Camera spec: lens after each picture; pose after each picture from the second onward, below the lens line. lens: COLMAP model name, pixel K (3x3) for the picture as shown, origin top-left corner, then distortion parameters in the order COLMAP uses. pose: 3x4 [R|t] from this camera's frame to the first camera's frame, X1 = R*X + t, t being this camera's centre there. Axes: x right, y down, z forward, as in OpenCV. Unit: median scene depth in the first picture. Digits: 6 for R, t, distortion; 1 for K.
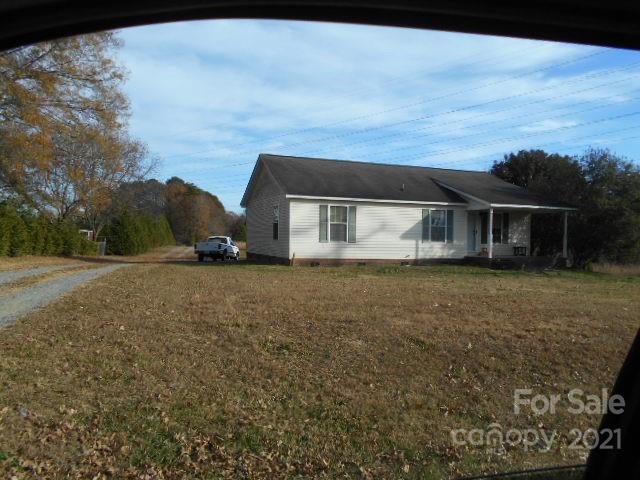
lens RADIAL K [[493.4, 0, 329.7], [0, 493.4, 252.9], [0, 0, 1]] dist [0.001362, 0.014845]
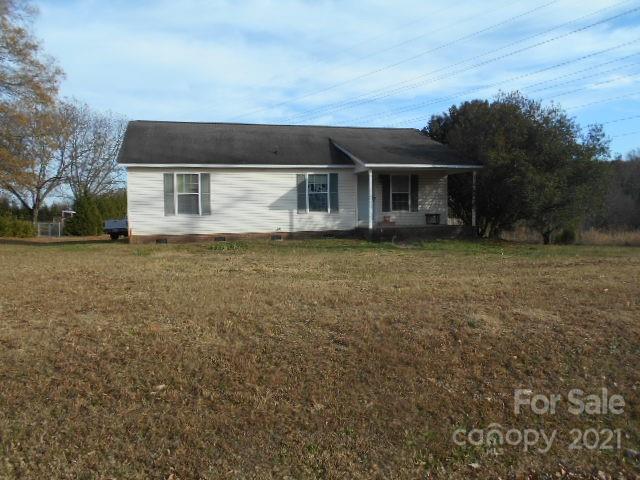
lens RADIAL K [[493.4, 0, 324.0], [0, 493.4, 244.5], [0, 0, 1]] dist [0.001362, 0.014845]
pose [[0.991972, -0.023463, -0.124262, 0.326502], [0.027877, 0.999036, 0.033900, 0.006365], [0.123347, -0.037092, 0.991670, 0.141928]]
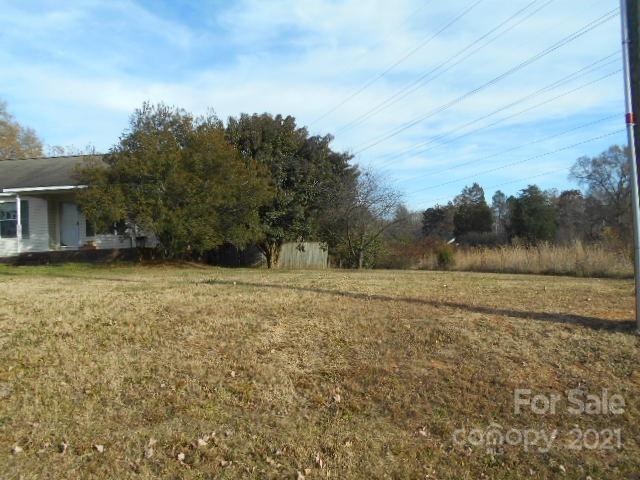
lens RADIAL K [[493.4, 0, 330.8], [0, 493.4, 229.9], [0, 0, 1]] dist [0.001362, 0.014845]
pose [[0.911922, -0.068823, -0.404551, 1.070306], [0.042854, 0.996417, -0.072913, 0.051429], [0.408120, 0.049154, 0.911604, 0.419273]]
